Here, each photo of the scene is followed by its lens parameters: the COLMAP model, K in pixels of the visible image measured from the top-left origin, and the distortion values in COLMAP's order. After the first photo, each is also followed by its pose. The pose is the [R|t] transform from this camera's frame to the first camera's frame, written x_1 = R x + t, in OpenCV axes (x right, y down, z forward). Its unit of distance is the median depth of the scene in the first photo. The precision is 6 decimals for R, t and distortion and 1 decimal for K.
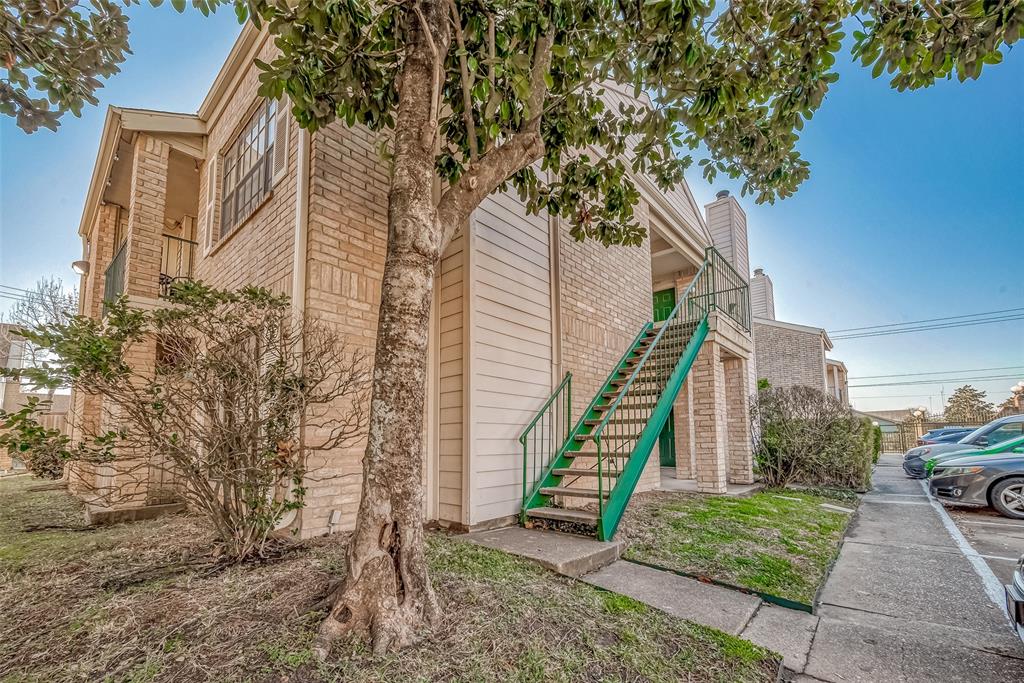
lens RADIAL K [[407.0, 0, 513.8], [0, 407.0, 337.8], [0, 0, 1]] dist [0.000024, -0.000047]
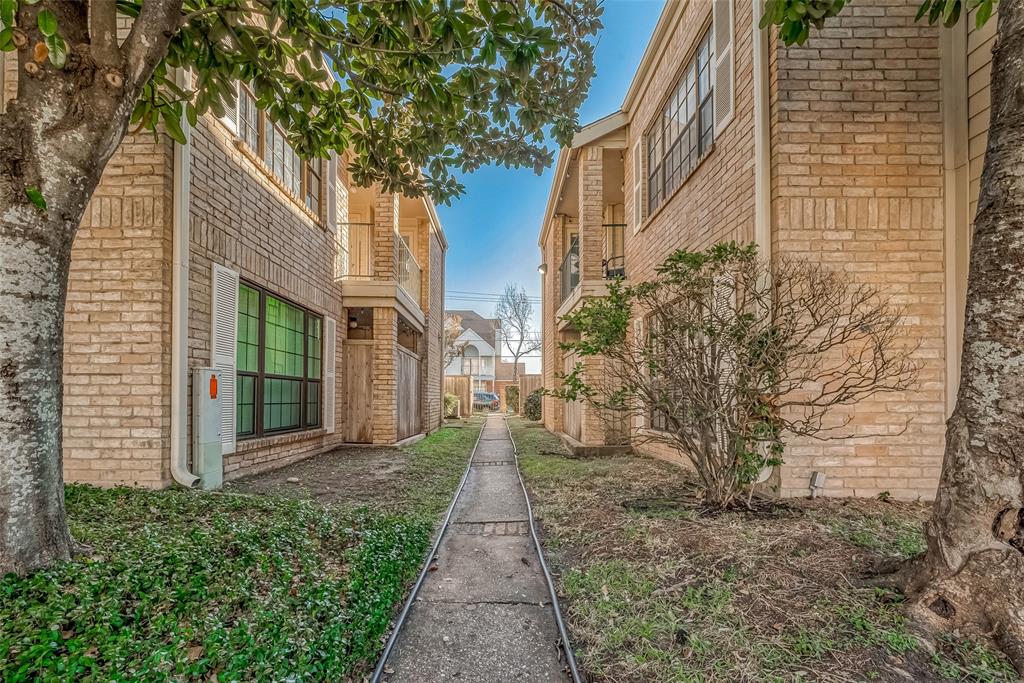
lens RADIAL K [[413.4, 0, 509.9], [0, 413.4, 322.2], [0, 0, 1]] dist [-0.000739, 0.000277]
pose [[0.672226, -0.120406, -0.730489, -0.239374], [0.172630, 0.984981, -0.003492, -0.018197], [0.719938, -0.123757, 0.682915, -0.081830]]
